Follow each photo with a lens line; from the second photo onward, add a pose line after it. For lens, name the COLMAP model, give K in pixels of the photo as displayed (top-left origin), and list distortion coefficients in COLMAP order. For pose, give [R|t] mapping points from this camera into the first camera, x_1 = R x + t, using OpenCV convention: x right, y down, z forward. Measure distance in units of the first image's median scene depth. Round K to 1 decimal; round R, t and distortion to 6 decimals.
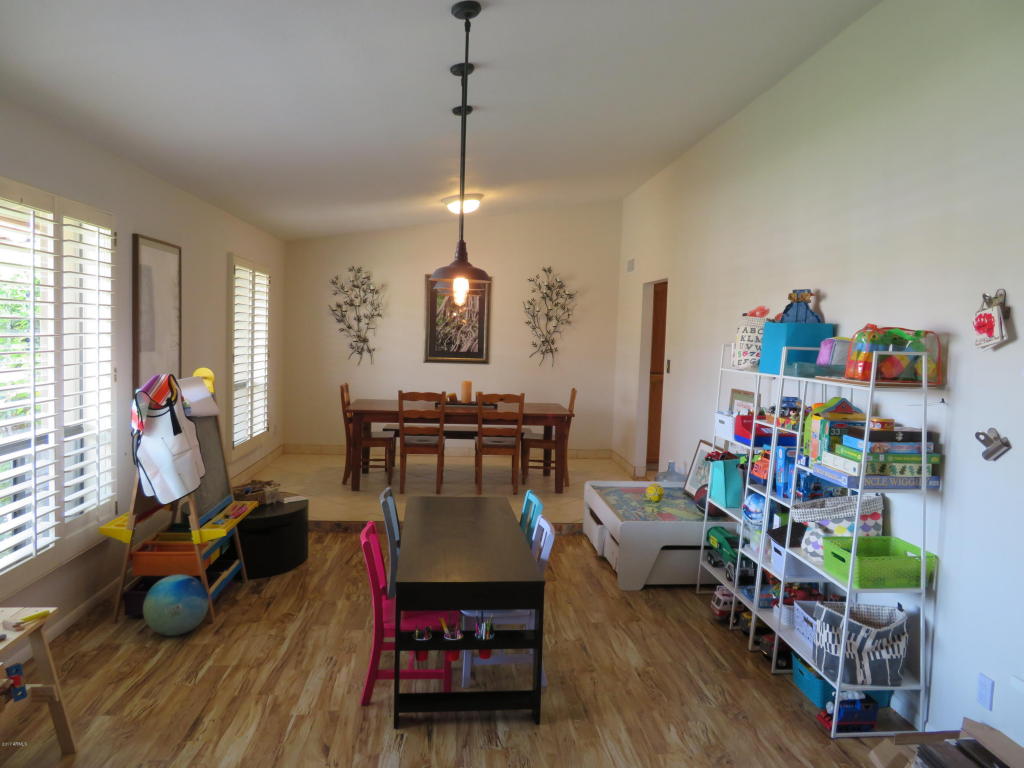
lens RADIAL K [[732.3, 0, 514.5], [0, 732.3, 383.5], [0, 0, 1]] dist [-0.010948, 0.000885]
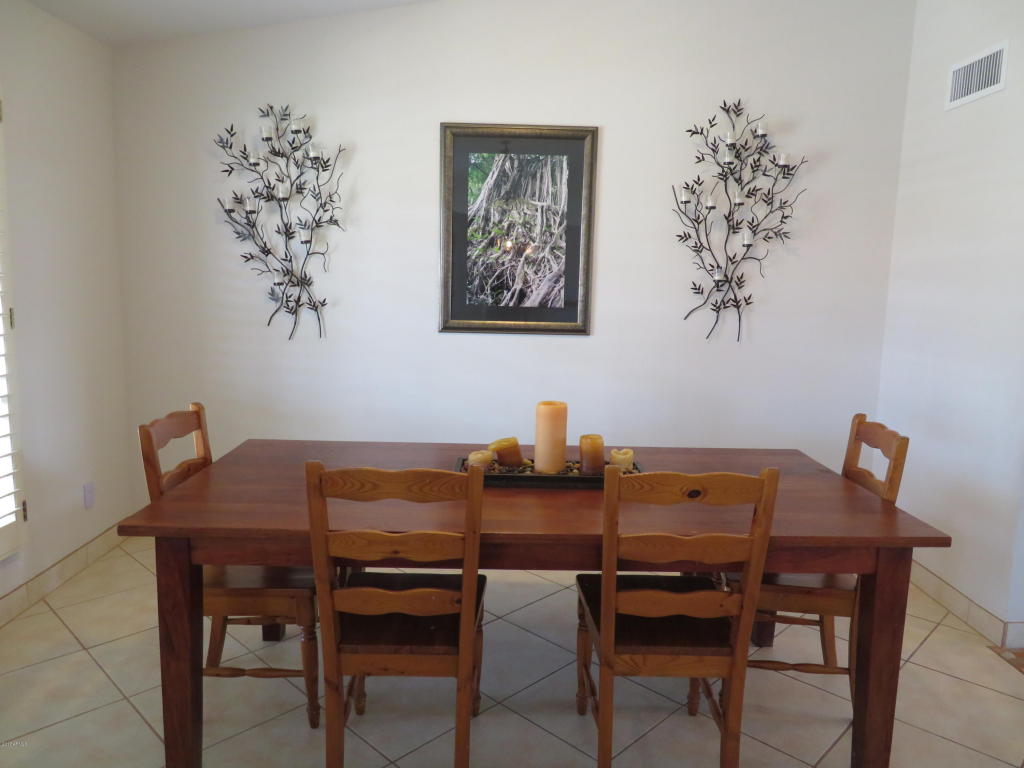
lens RADIAL K [[732.3, 0, 514.5], [0, 732.3, 383.5], [0, 0, 1]] dist [-0.010948, 0.000885]
pose [[0.997604, 0.002292, -0.069149, -0.049848], [0.002190, 0.997904, 0.064675, -0.026338], [0.069152, -0.064671, 0.995508, 0.571721]]
